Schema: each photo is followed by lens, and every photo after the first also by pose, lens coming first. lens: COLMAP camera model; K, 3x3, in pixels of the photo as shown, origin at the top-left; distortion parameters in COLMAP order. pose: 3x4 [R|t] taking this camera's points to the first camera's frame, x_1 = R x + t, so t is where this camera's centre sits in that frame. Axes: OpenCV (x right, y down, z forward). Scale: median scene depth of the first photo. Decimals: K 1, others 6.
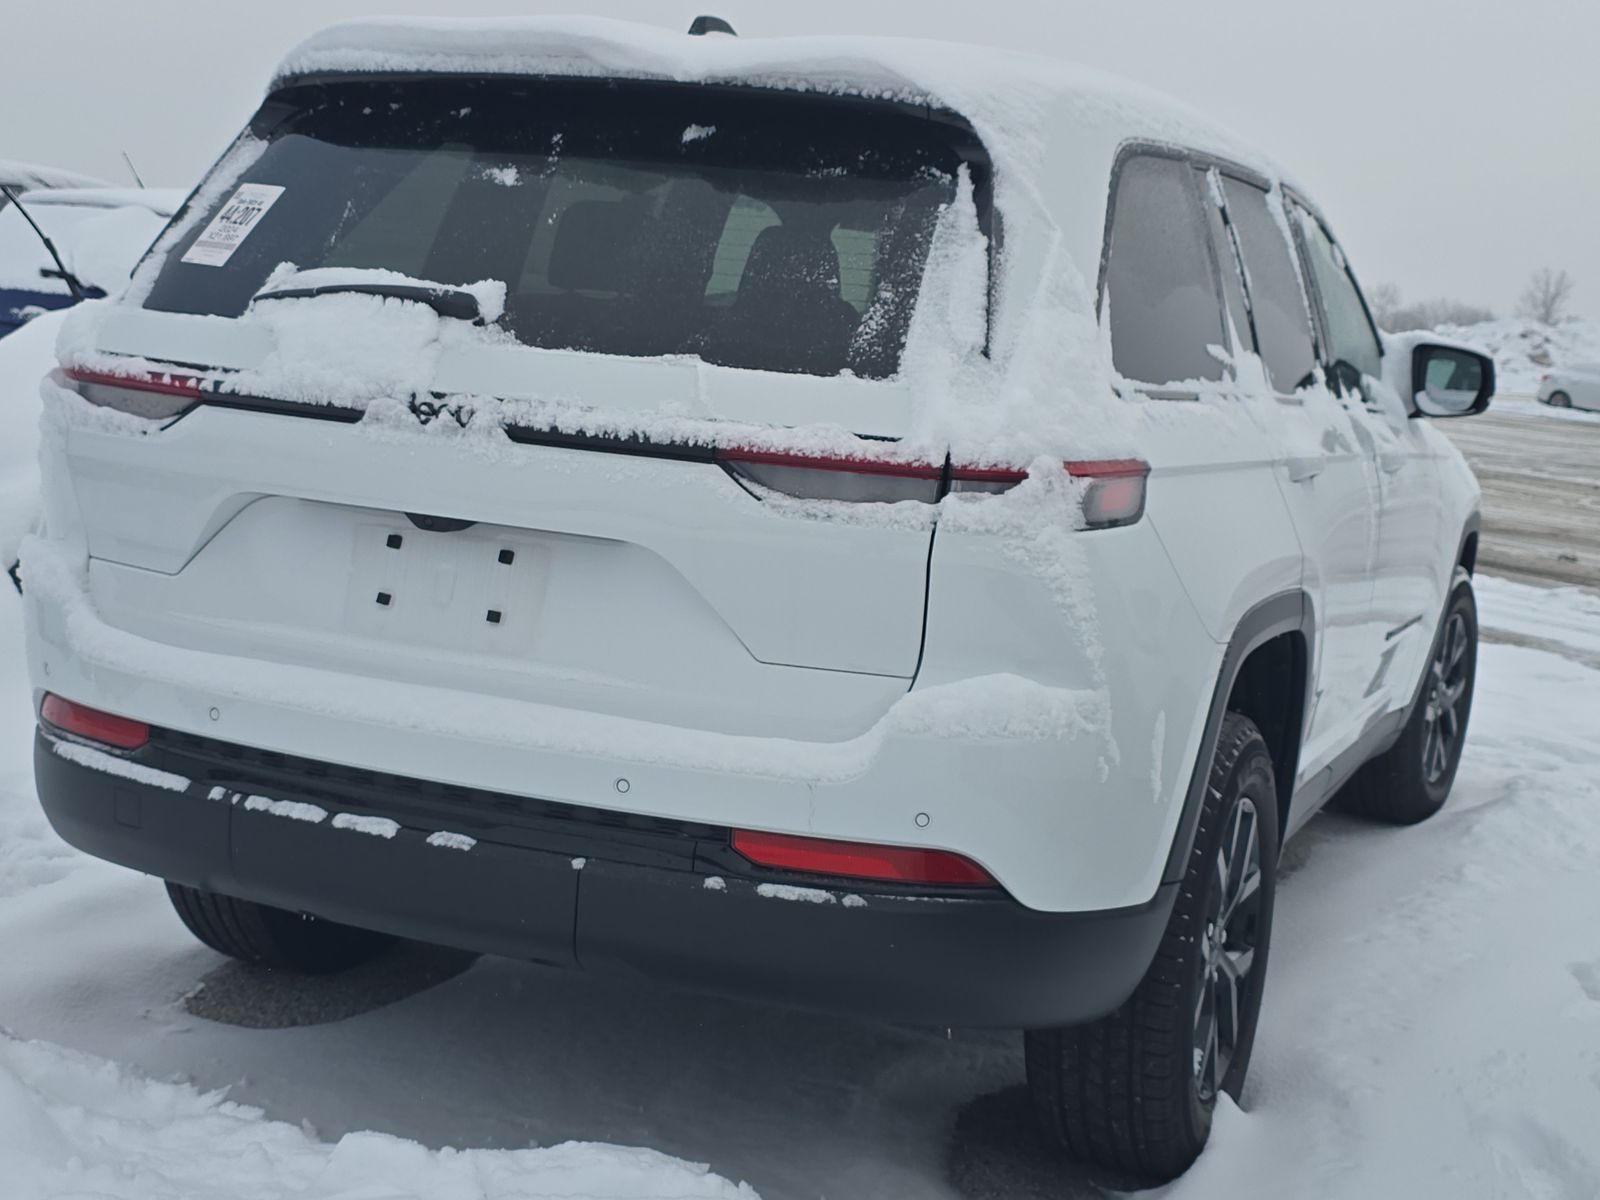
lens RADIAL K [[2147.8, 0, 802.9], [0, 2147.8, 597.2], [0, 0, 1]] dist [0.223903, -1.062127]
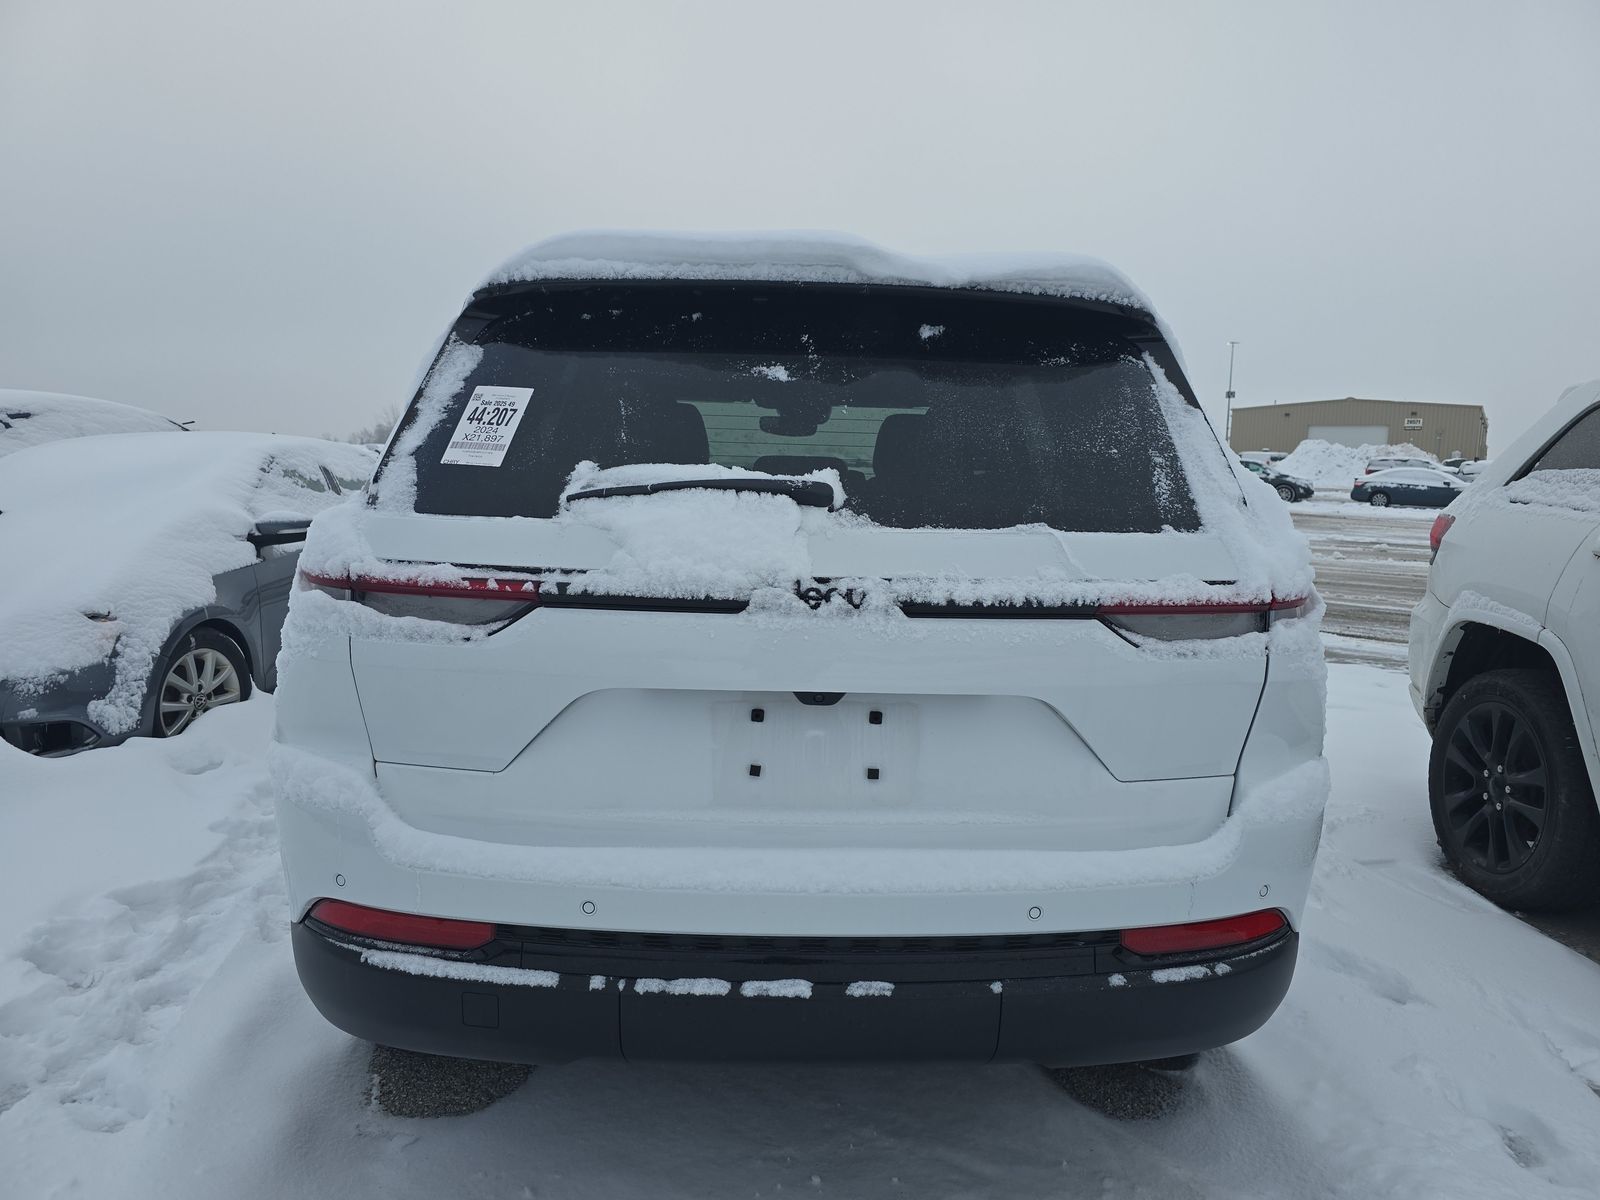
lens RADIAL K [[1074.8, 0, 800.0], [0, 1074.8, 600.0], [0, 0, 1]] dist [0.088616, -0.105868]
pose [[0.904827, -0.110592, 0.411165, -0.388157], [0.102062, 0.993860, 0.042718, -0.104931], [-0.413365, 0.003312, 0.910559, 0.511041]]
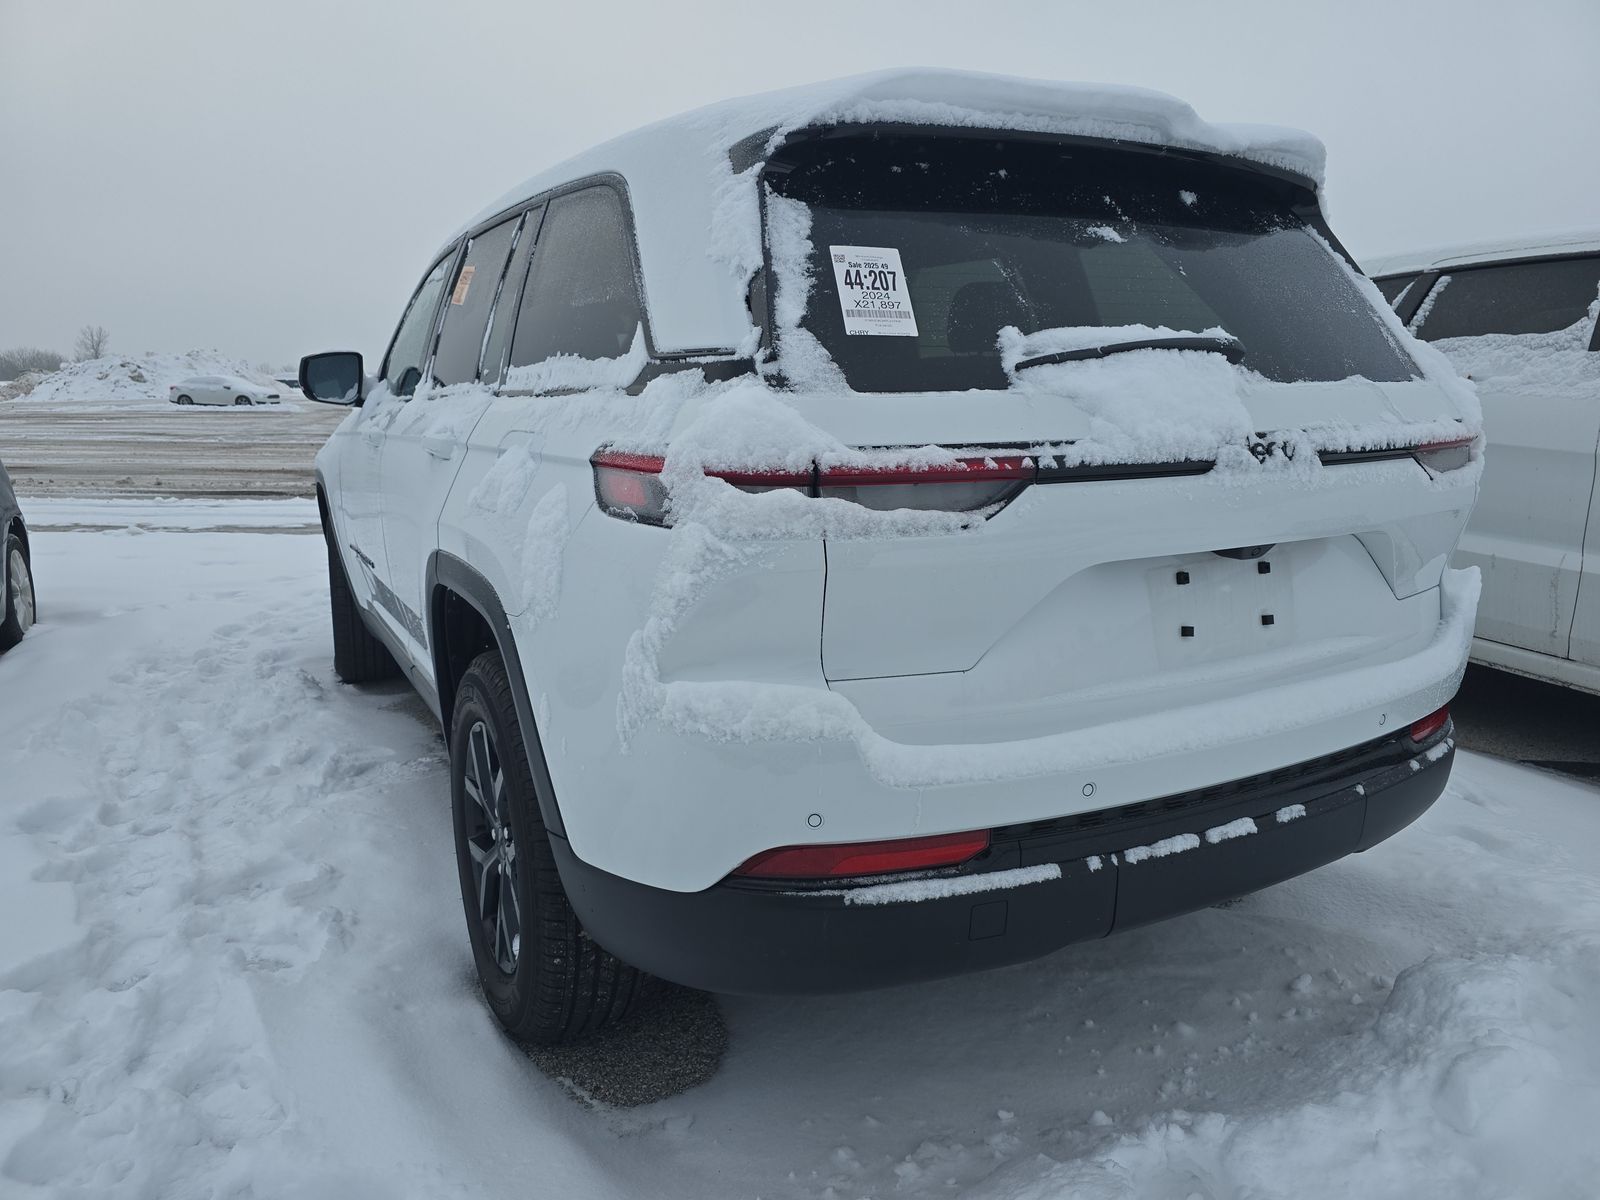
lens RADIAL K [[1074.8, 0, 800.0], [0, 1074.8, 600.0], [0, 0, 1]] dist [0.088616, -0.105868]
pose [[0.612255, -0.240561, 0.753176, -0.728909], [0.162767, 0.970536, 0.177672, -0.144859], [-0.773725, 0.013812, 0.633371, 0.814016]]
